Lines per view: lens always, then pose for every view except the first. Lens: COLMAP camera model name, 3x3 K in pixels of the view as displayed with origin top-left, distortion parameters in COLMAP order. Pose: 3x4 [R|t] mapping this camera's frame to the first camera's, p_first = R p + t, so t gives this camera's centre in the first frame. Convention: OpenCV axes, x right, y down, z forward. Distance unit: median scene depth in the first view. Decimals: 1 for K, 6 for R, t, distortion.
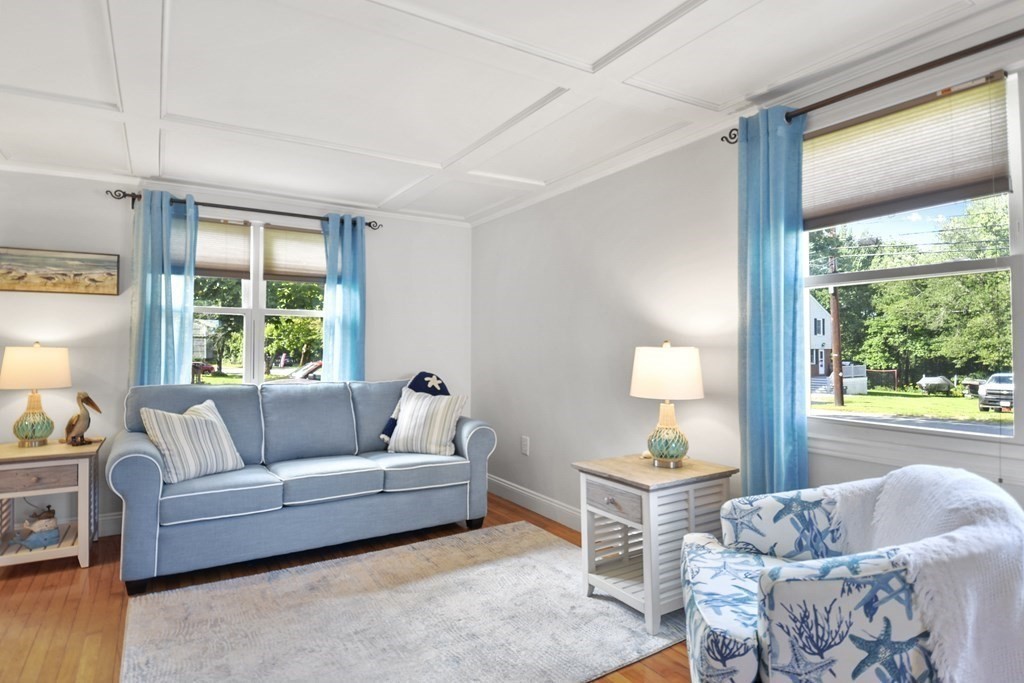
lens RADIAL K [[571.9, 0, 515.8], [0, 571.9, 322.3], [0, 0, 1]] dist [0.025984, -0.036515]
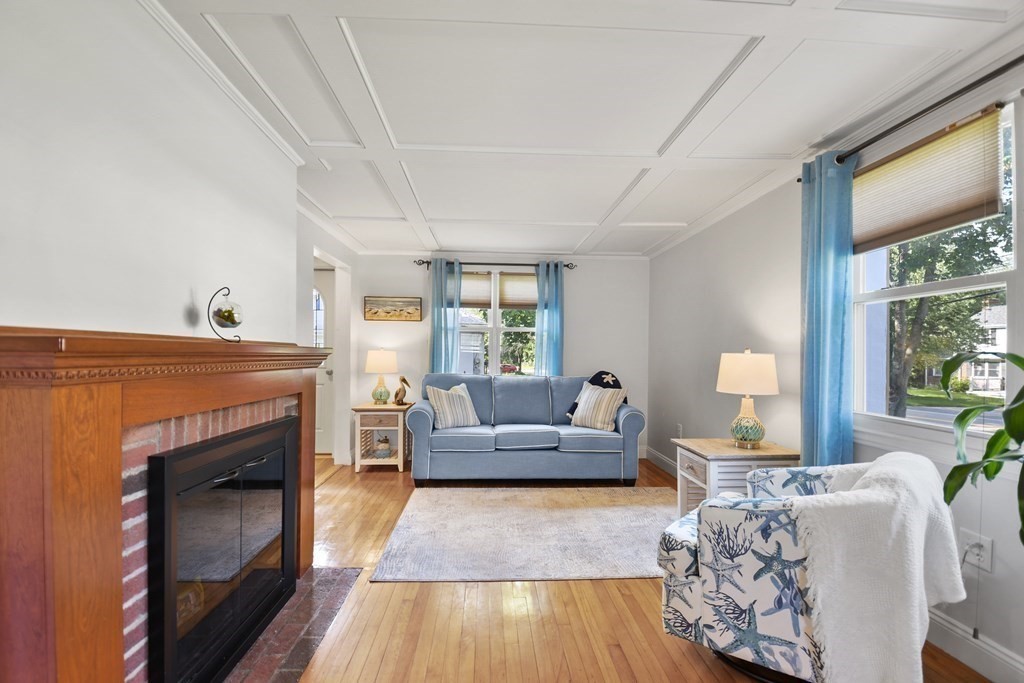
lens RADIAL K [[476.3, 0, 501.1], [0, 476.3, 341.2], [0, 0, 1]] dist [0.001232, -0.017278]
pose [[0.869408, -0.003414, -0.494083, 0.298456], [0.011012, 0.999862, 0.012469, -0.002168], [0.493972, -0.016281, 0.869325, -0.168098]]
